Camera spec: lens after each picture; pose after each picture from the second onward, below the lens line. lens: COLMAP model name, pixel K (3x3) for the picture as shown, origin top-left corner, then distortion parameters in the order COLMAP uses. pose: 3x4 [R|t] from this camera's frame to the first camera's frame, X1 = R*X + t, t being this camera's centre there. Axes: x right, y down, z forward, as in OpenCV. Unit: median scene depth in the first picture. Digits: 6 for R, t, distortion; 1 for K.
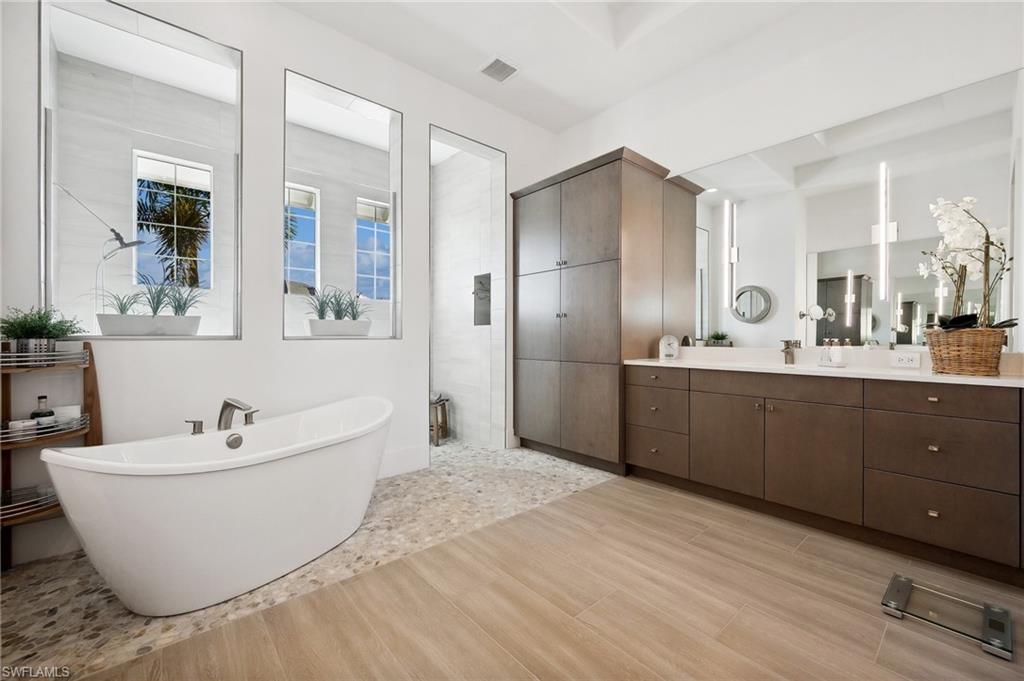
lens RADIAL K [[420.7, 0, 512.2], [0, 420.7, 343.1], [0, 0, 1]] dist [-0.000167, 0.000196]
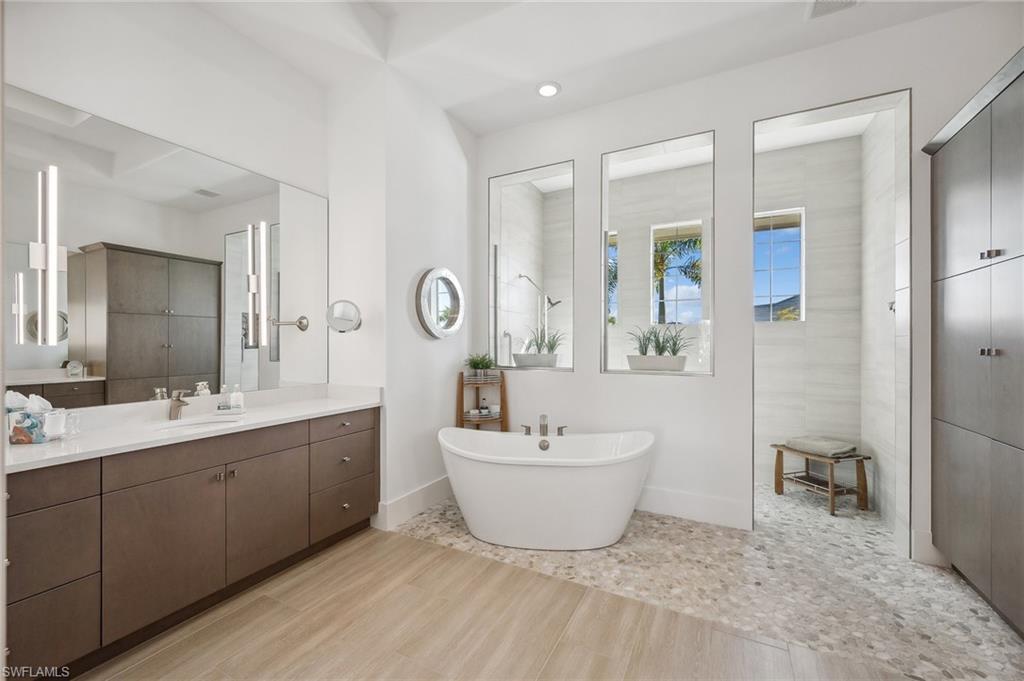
lens RADIAL K [[420.7, 0, 512.2], [0, 420.7, 343.1], [0, 0, 1]] dist [-0.000167, 0.000196]
pose [[0.343944, 0.005718, -0.938973, 0.562230], [-0.007679, 0.999965, 0.003276, -0.103570], [0.938959, 0.006083, 0.343976, 0.346222]]
